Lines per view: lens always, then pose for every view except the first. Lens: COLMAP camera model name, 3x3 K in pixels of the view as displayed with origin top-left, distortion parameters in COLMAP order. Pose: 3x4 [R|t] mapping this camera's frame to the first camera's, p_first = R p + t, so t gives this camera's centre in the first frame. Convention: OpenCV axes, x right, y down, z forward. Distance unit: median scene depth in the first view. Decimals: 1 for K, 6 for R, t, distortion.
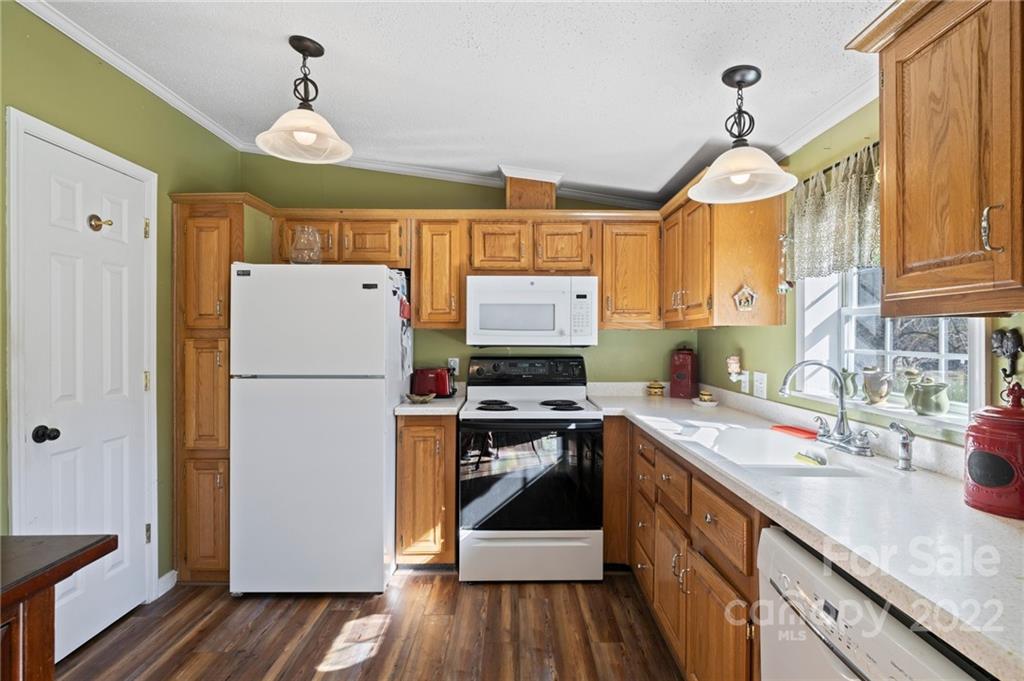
lens RADIAL K [[529.5, 0, 513.5], [0, 529.5, 338.4], [0, 0, 1]] dist [-0.002670, 0.000735]
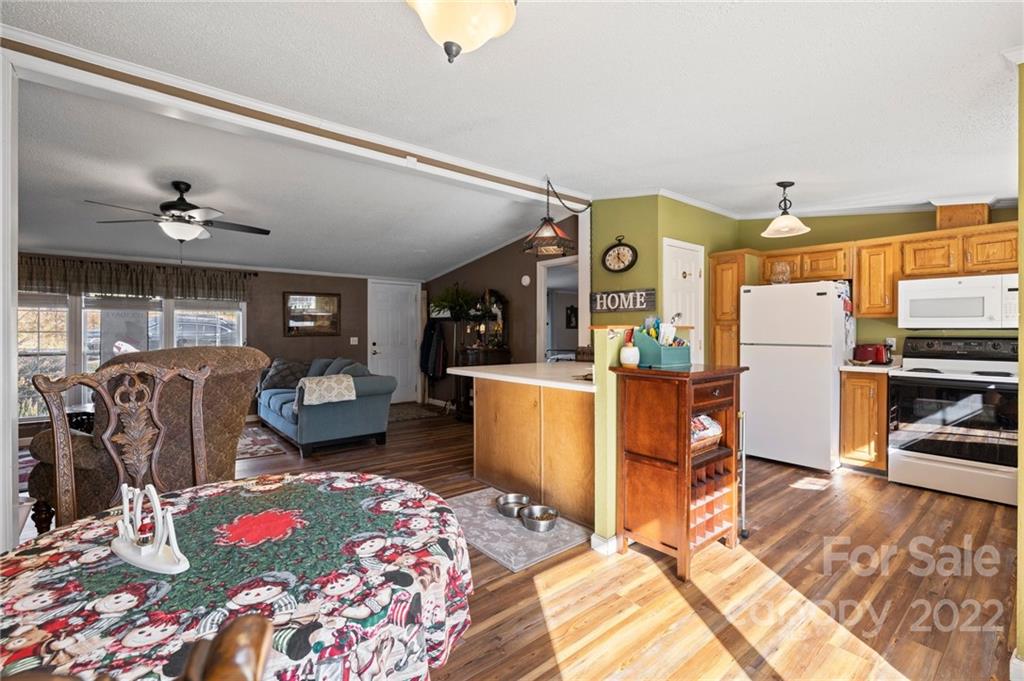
lens RADIAL K [[453.6, 0, 510.1], [0, 453.6, 331.7], [0, 0, 1]] dist [-0.014266, 0.001301]
pose [[0.638743, 0.001526, -0.769419, 0.181028], [0.001619, 0.999993, 0.003328, 0.016232], [0.769418, -0.003372, 0.638736, -0.620090]]
